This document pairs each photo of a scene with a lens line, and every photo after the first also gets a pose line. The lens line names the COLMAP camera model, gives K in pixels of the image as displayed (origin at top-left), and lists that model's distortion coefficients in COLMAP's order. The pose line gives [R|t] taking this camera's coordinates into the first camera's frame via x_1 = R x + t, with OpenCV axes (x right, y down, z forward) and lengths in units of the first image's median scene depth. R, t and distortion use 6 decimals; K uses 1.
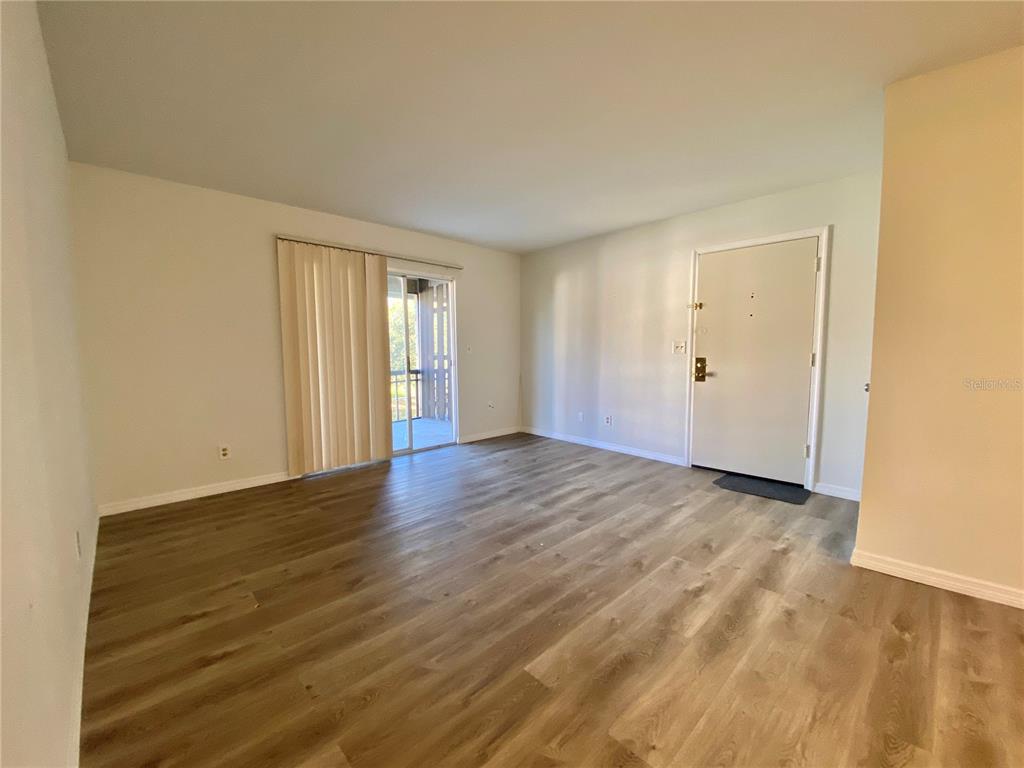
lens RADIAL K [[416.8, 0, 512.0], [0, 416.8, 384.0], [0, 0, 1]] dist [0.013787, -0.011930]
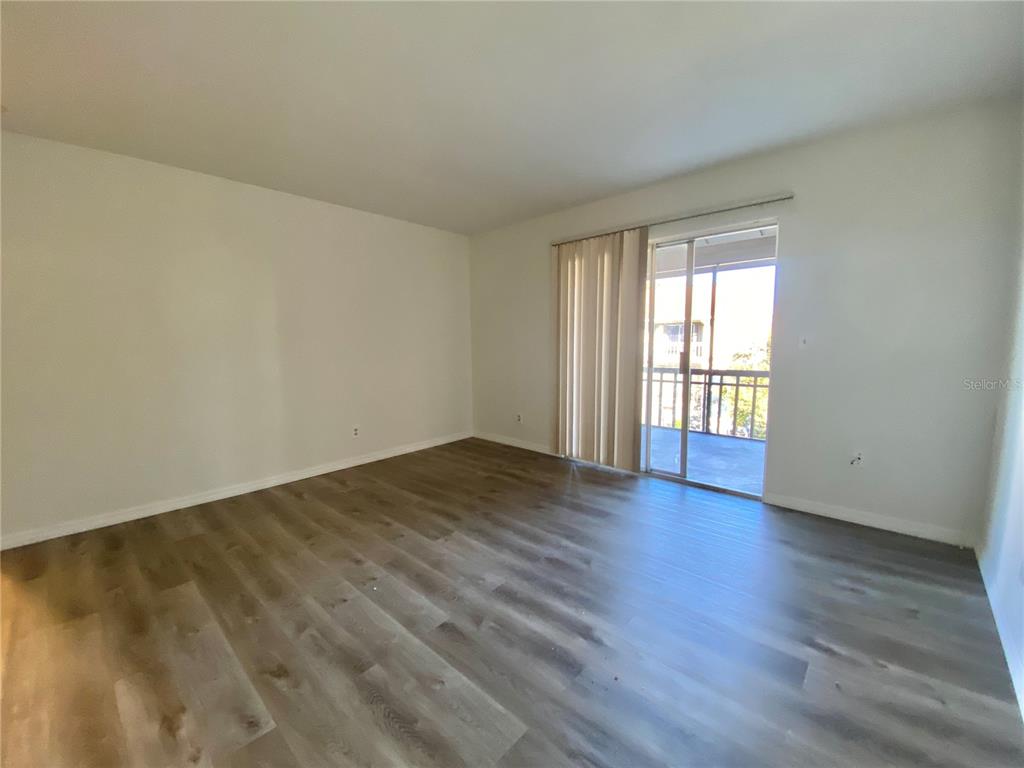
lens RADIAL K [[416.8, 0, 512.0], [0, 416.8, 384.0], [0, 0, 1]] dist [0.013787, -0.011930]
pose [[0.053325, 0.125986, -0.990598, 0.856170], [-0.062346, 0.990494, 0.122616, -0.146747], [0.996629, 0.055221, 0.060673, 1.173879]]
